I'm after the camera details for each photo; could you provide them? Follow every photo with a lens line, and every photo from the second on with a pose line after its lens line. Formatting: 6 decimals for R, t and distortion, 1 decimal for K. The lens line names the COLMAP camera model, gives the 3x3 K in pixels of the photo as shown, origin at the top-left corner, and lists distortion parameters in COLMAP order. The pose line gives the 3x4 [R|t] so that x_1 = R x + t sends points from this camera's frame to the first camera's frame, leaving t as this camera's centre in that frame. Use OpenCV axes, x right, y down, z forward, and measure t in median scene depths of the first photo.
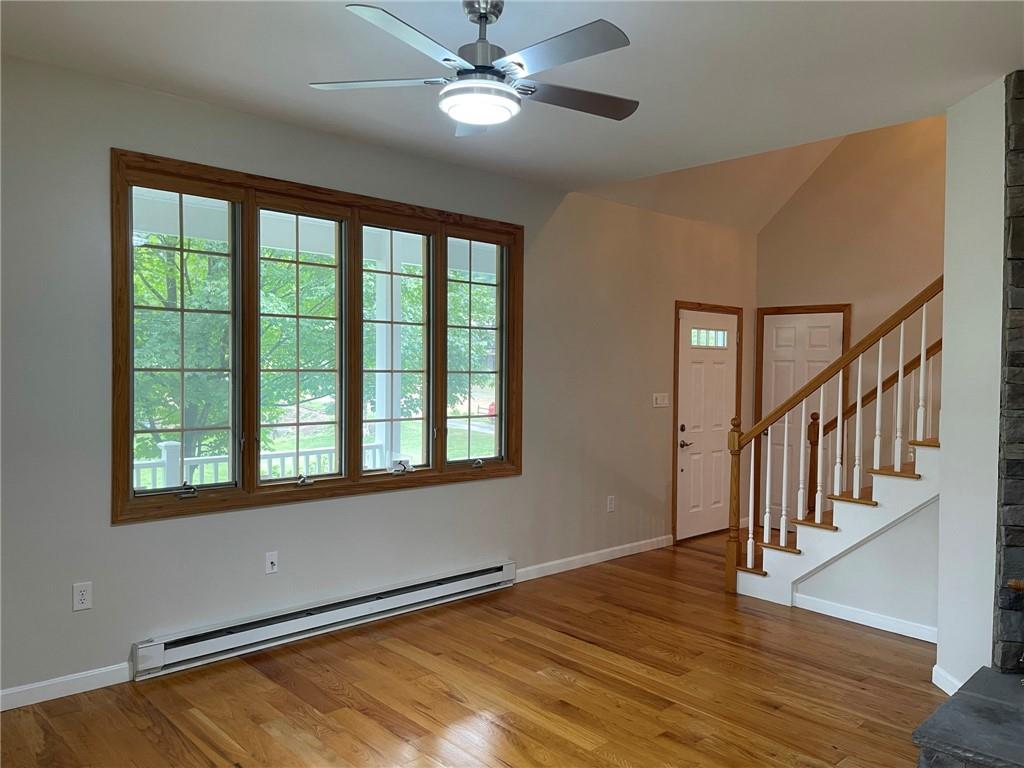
lens RADIAL K [[774.6, 0, 511.3], [0, 774.6, 386.0], [0, 0, 1]] dist [0.060617, -0.075715]
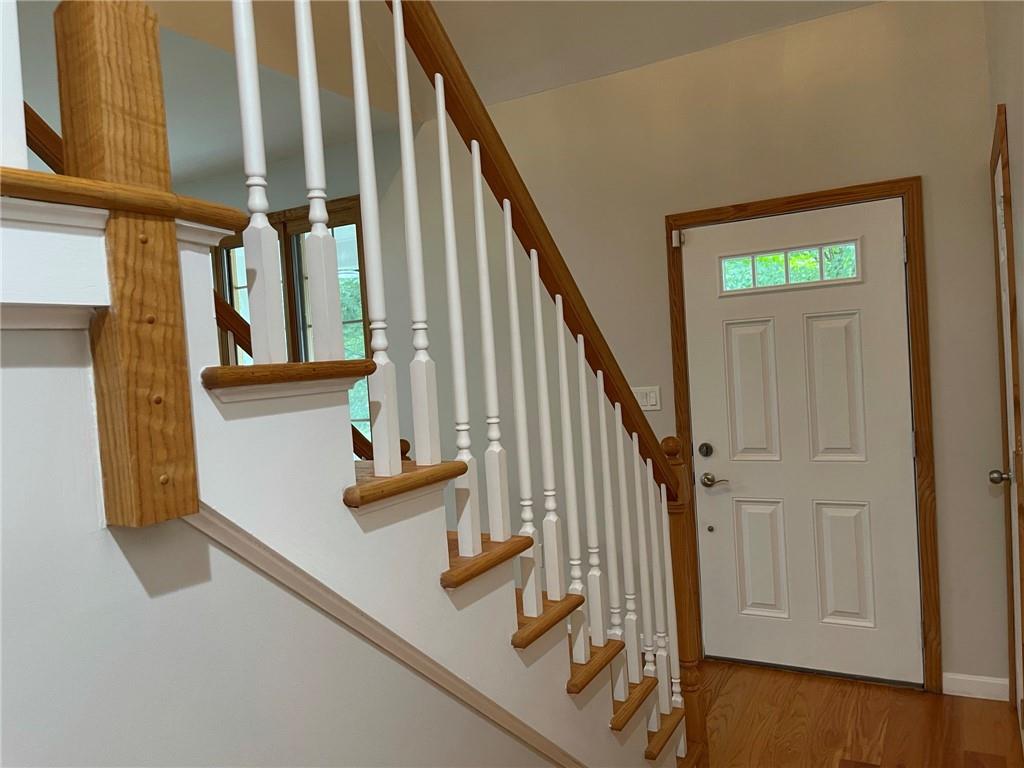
lens RADIAL K [[774.6, 0, 520.9], [0, 774.6, 405.4], [0, 0, 1]] dist [0.060617, -0.075715]
pose [[0.319167, 0.002068, -0.947696, 1.016875], [0.035882, 0.999254, 0.014265, 0.016730], [0.947019, -0.038558, 0.318854, 1.051996]]
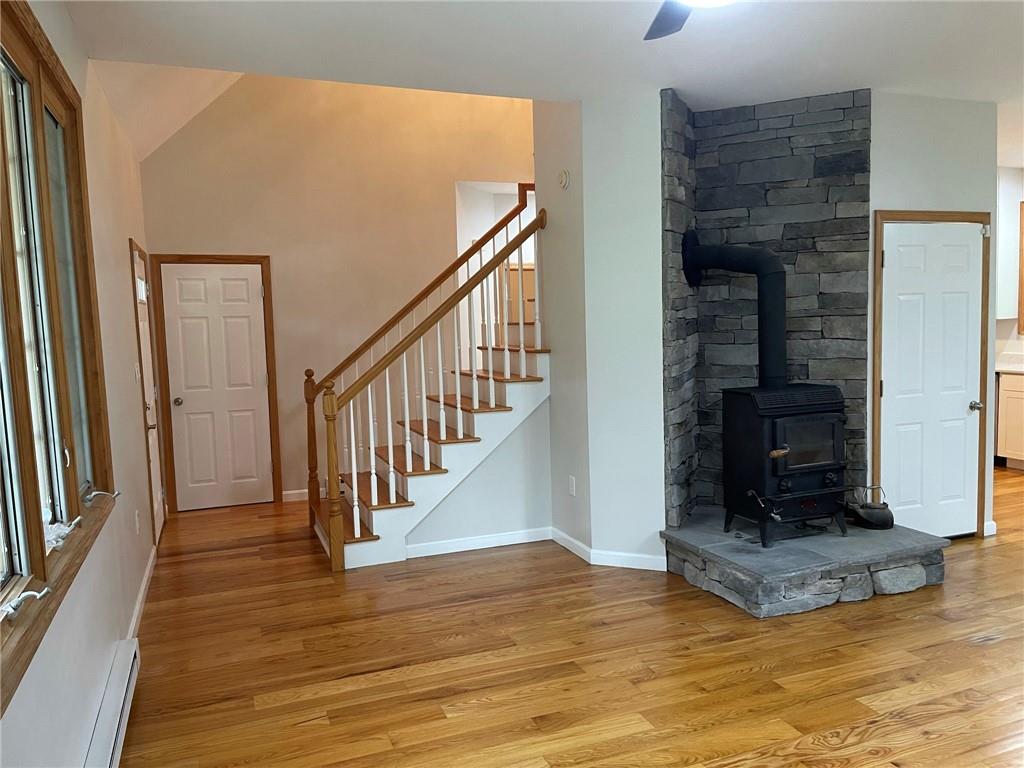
lens RADIAL K [[774.6, 0, 517.0], [0, 774.6, 383.3], [0, 0, 1]] dist [0.060617, -0.075715]
pose [[0.363279, -0.104551, 0.925796, -0.537441], [0.059200, 0.994266, 0.089054, -0.024747], [-0.929798, 0.022456, 0.367385, 0.550358]]
